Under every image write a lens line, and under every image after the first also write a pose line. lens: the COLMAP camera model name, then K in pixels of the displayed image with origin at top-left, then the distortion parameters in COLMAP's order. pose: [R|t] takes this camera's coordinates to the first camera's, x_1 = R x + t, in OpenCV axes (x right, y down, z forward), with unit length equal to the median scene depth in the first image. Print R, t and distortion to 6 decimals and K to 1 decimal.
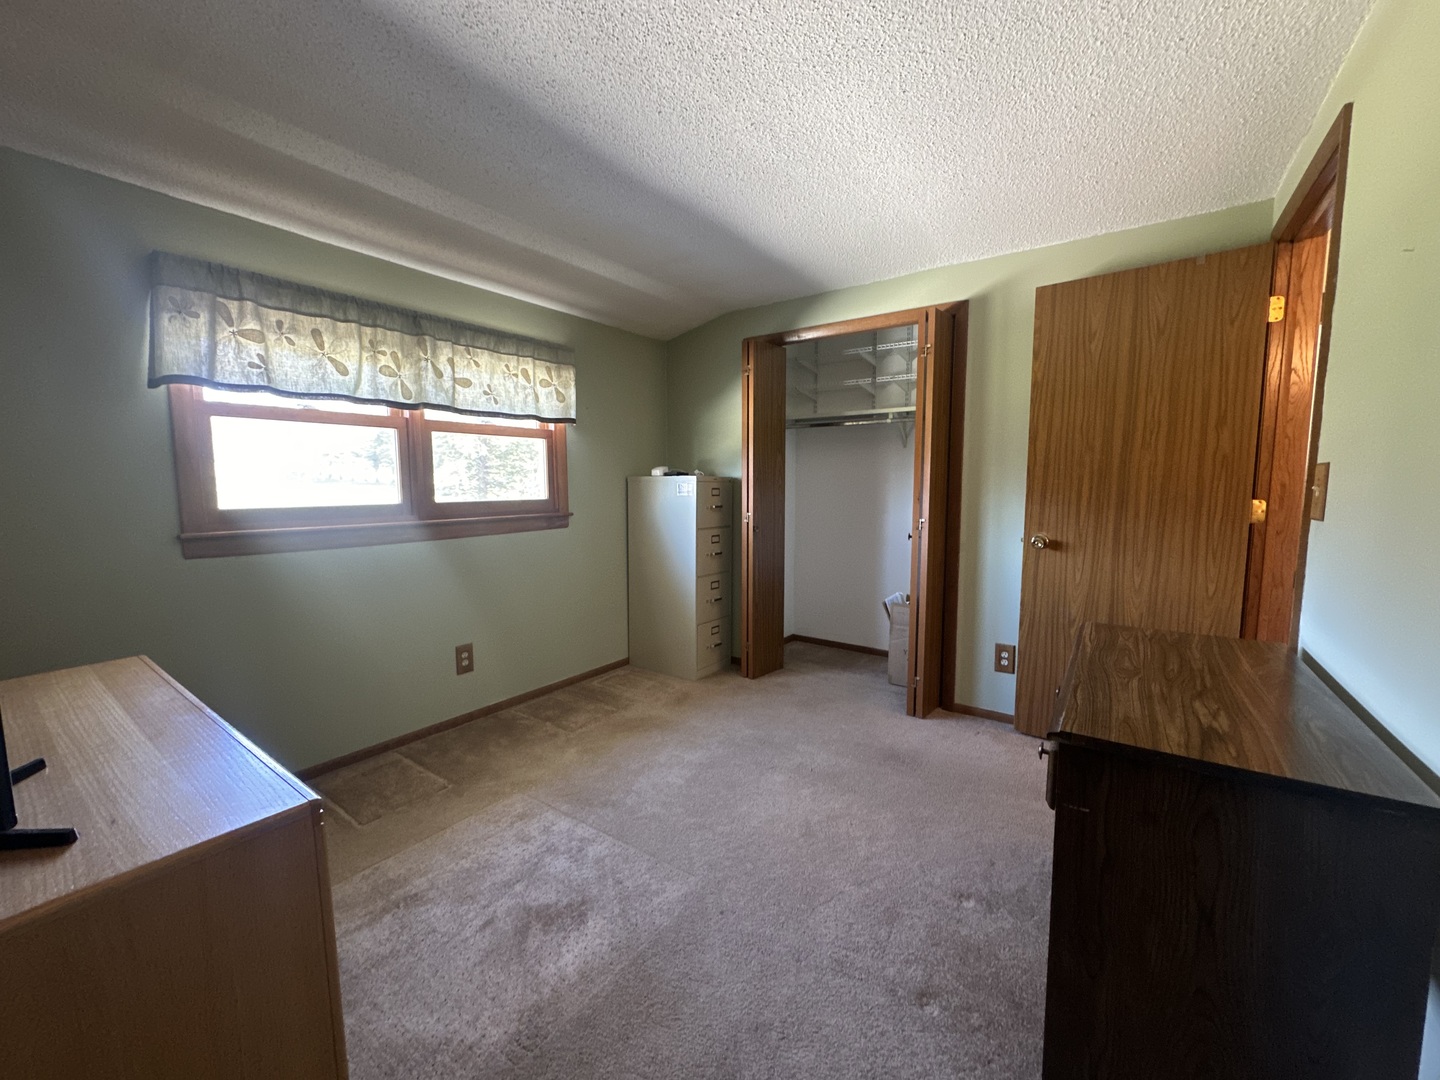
lens RADIAL K [[578.0, 0, 725.2], [0, 578.0, 535.1], [0, 0, 1]] dist [-0.003067, 0.000042]
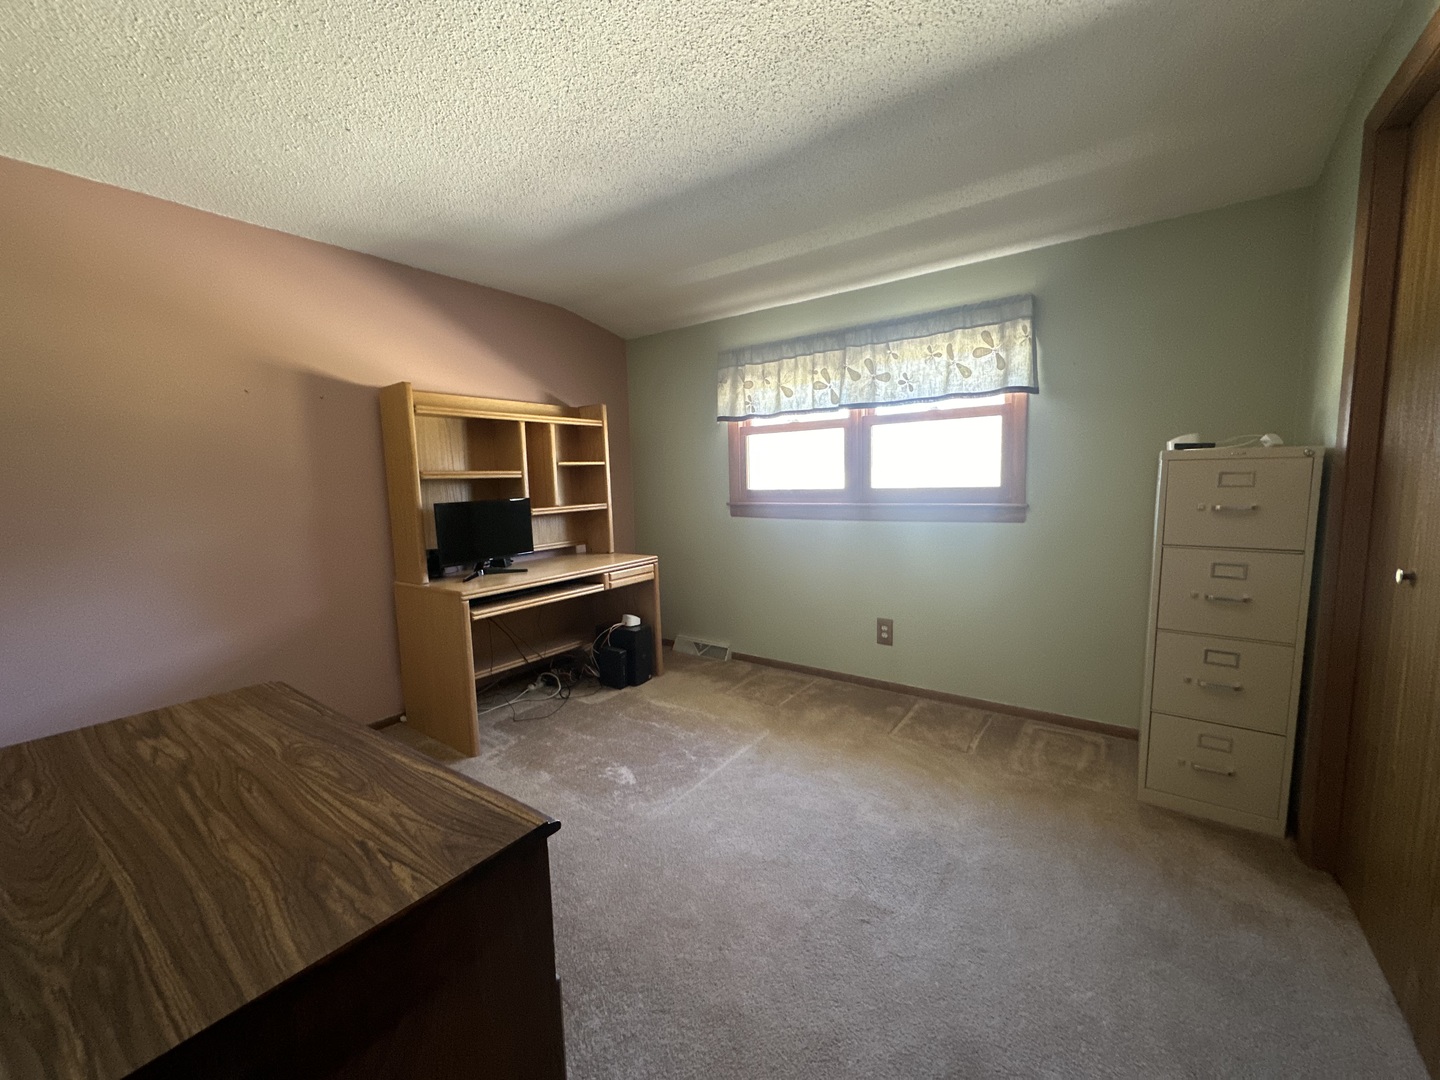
lens RADIAL K [[578.0, 0, 721.0], [0, 578.0, 537.8], [0, 0, 1]] dist [-0.003067, 0.000042]
pose [[-0.018544, 0.108479, -0.993926, 0.693080], [-0.065748, 0.991813, 0.109475, -0.068616], [0.997664, 0.067379, -0.011260, 0.766429]]
